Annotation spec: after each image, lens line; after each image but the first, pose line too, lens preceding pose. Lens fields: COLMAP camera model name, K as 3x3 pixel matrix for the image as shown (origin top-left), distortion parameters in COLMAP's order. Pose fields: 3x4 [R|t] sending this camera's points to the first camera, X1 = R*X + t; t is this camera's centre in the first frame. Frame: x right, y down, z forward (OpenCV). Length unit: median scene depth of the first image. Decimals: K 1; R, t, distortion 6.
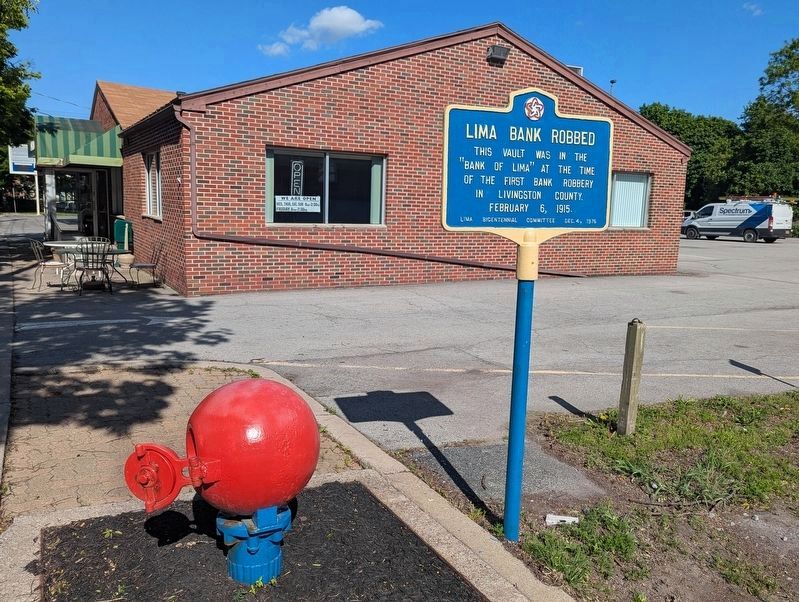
lens RADIAL K [[643.0, 0, 399.6], [0, 643.0, 302.1], [0, 0, 1]] dist [0.056436, -0.010934]
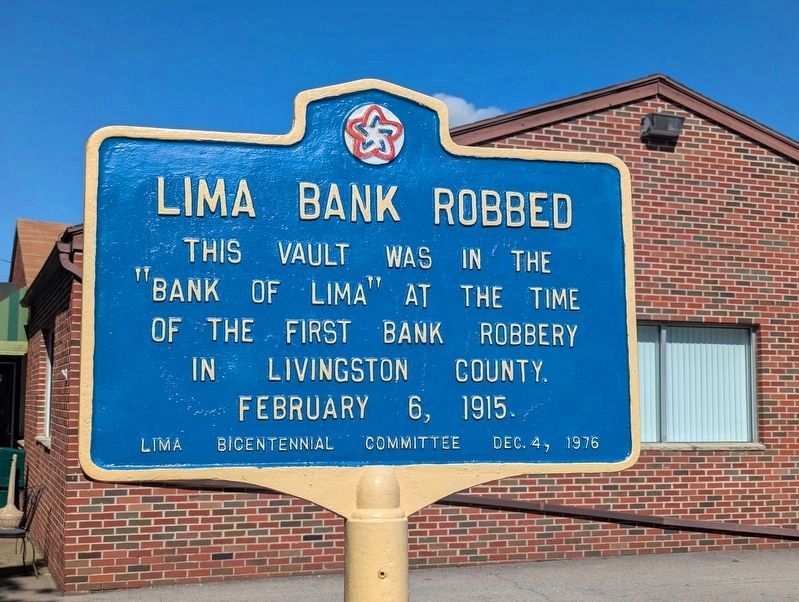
lens RADIAL K [[1131.2, 0, 399.5], [0, 1131.2, 303.9], [0, 0, 1]] dist [0.072553, 0.000000]
pose [[0.989079, -0.038666, -0.142223, 0.298329], [0.003455, 0.970791, -0.239903, -0.054046], [0.147345, 0.236791, 0.960322, 0.406308]]
